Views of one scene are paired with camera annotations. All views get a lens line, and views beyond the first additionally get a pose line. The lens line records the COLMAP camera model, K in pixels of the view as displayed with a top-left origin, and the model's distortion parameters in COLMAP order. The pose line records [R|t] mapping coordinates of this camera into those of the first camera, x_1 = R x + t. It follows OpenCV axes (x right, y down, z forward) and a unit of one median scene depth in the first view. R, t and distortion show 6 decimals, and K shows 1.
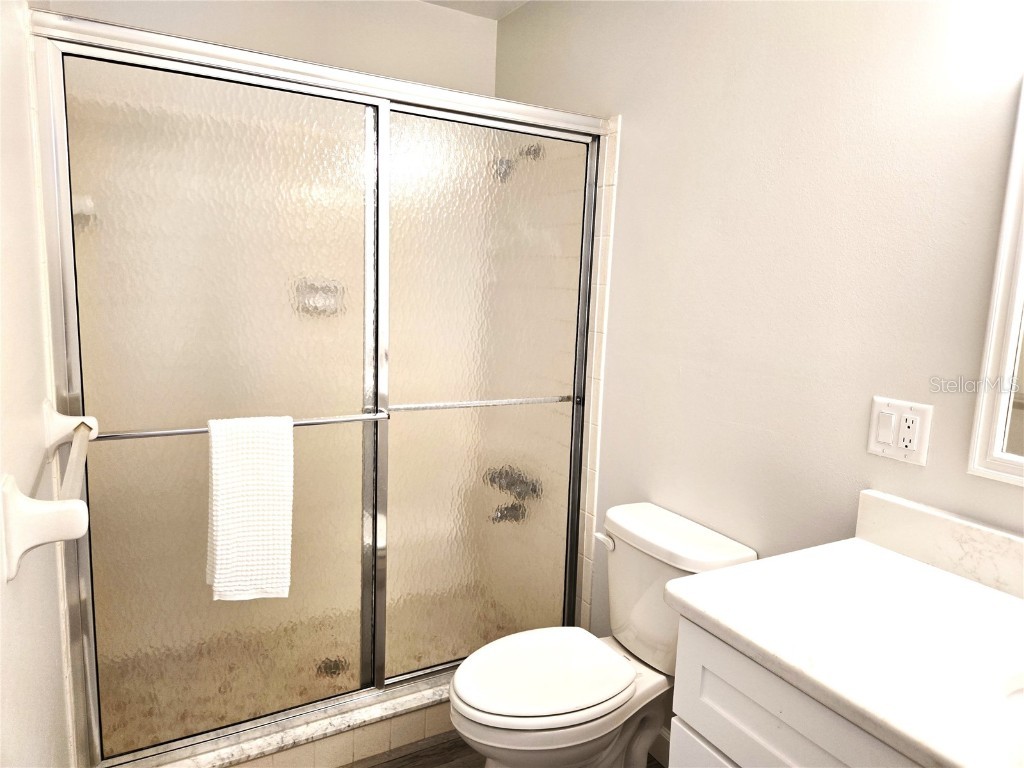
lens RADIAL K [[686.6, 0, 516.9], [0, 686.6, 386.2], [0, 0, 1]] dist [0.069730, -0.072842]
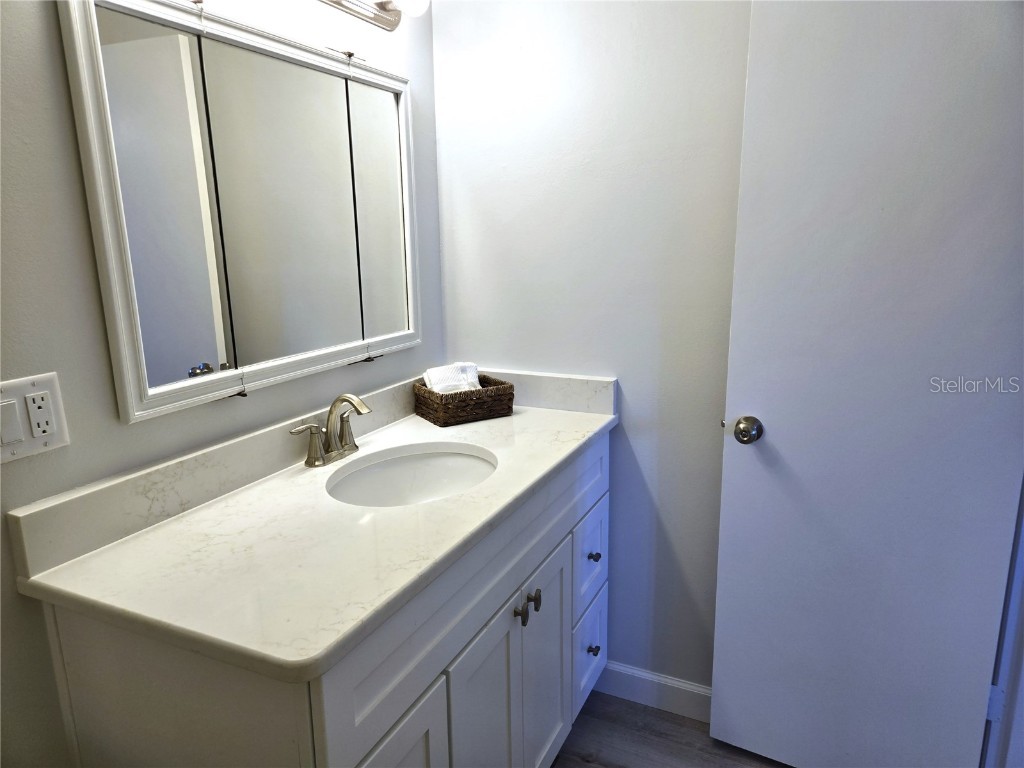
lens RADIAL K [[686.6, 0, 516.9], [0, 686.6, 386.2], [0, 0, 1]] dist [0.069730, -0.072842]
pose [[-0.574856, -0.212264, 0.790243, -0.373806], [0.111448, 0.936456, 0.332610, -0.171480], [-0.810629, 0.279274, -0.514671, 1.004850]]
